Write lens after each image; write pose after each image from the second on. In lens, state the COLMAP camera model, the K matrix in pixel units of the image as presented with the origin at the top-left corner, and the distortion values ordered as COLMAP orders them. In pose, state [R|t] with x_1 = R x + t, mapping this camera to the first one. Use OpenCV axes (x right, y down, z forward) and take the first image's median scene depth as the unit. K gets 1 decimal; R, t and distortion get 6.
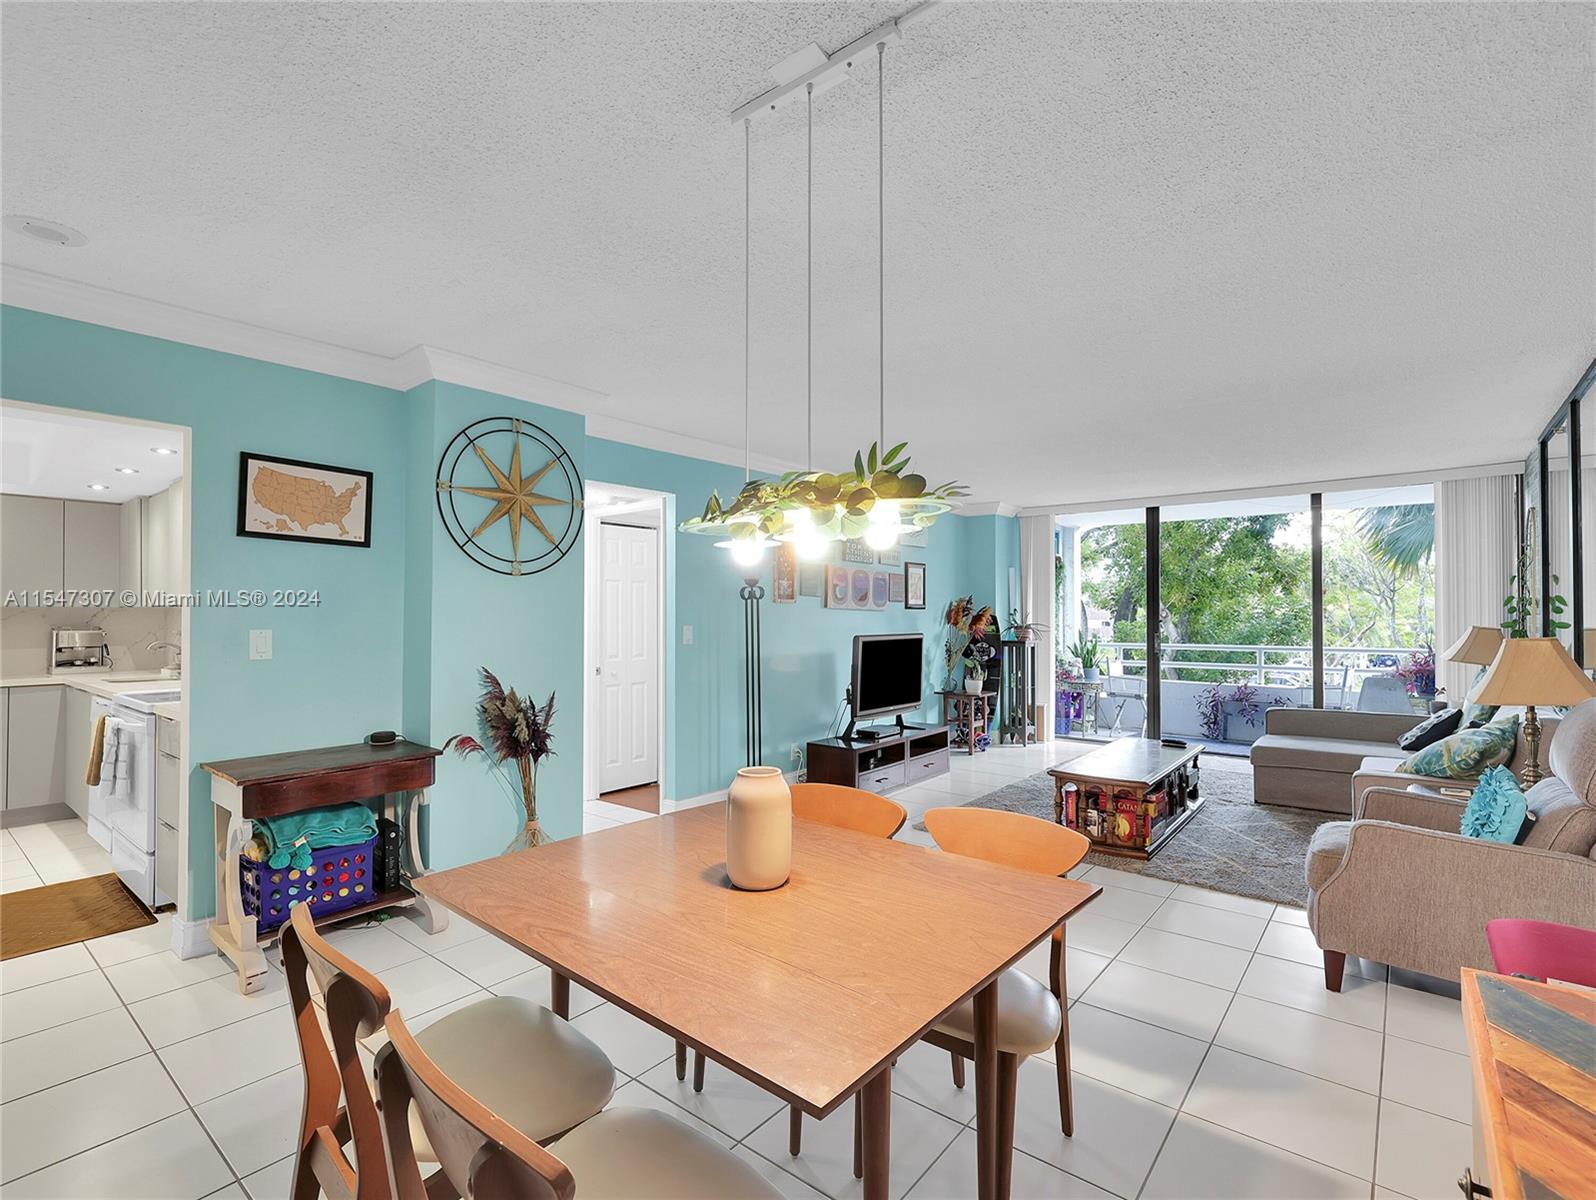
lens RADIAL K [[750.2, 0, 800.9], [0, 750.2, 598.0], [0, 0, 1]] dist [0.000234, -0.000017]
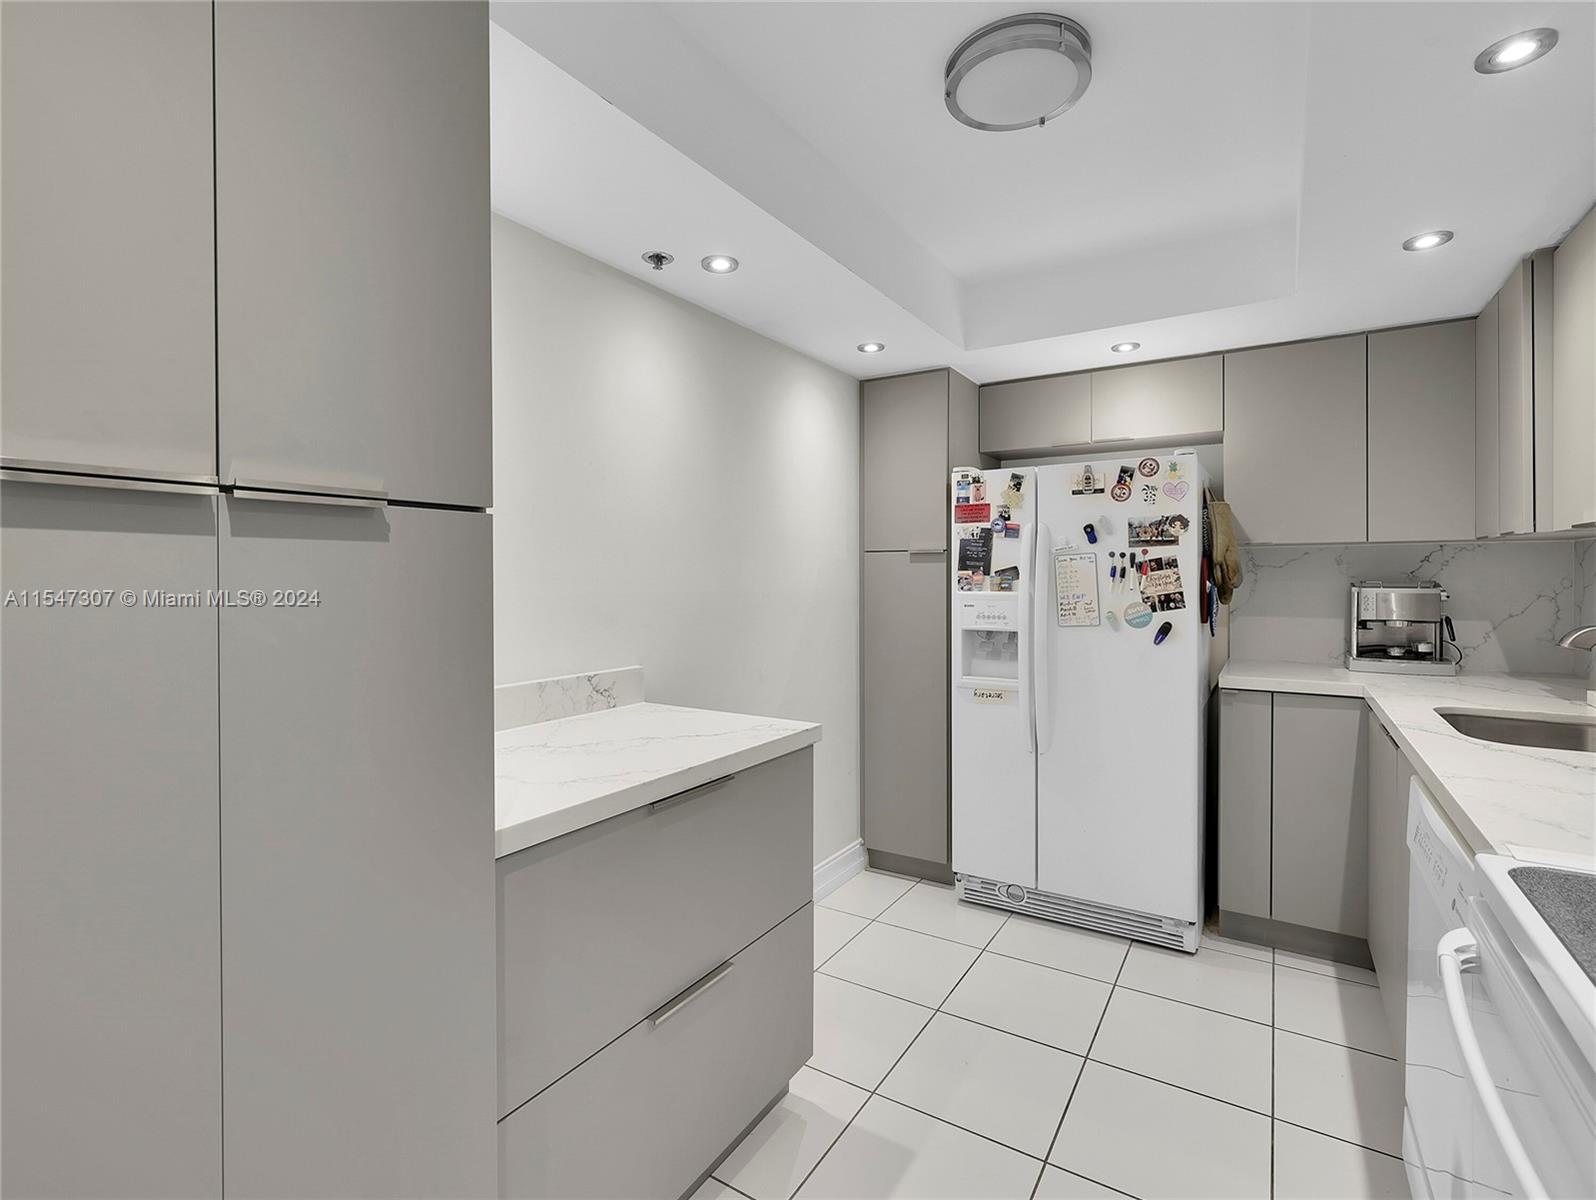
lens RADIAL K [[750.2, 0, 800.9], [0, 750.2, 598.0], [0, 0, 1]] dist [0.000234, -0.000017]
pose [[0.126962, 0.028777, -0.991490, -0.513066], [0.023952, 0.999199, 0.032068, 0.024318], [0.991618, -0.027819, 0.126171, 0.539178]]
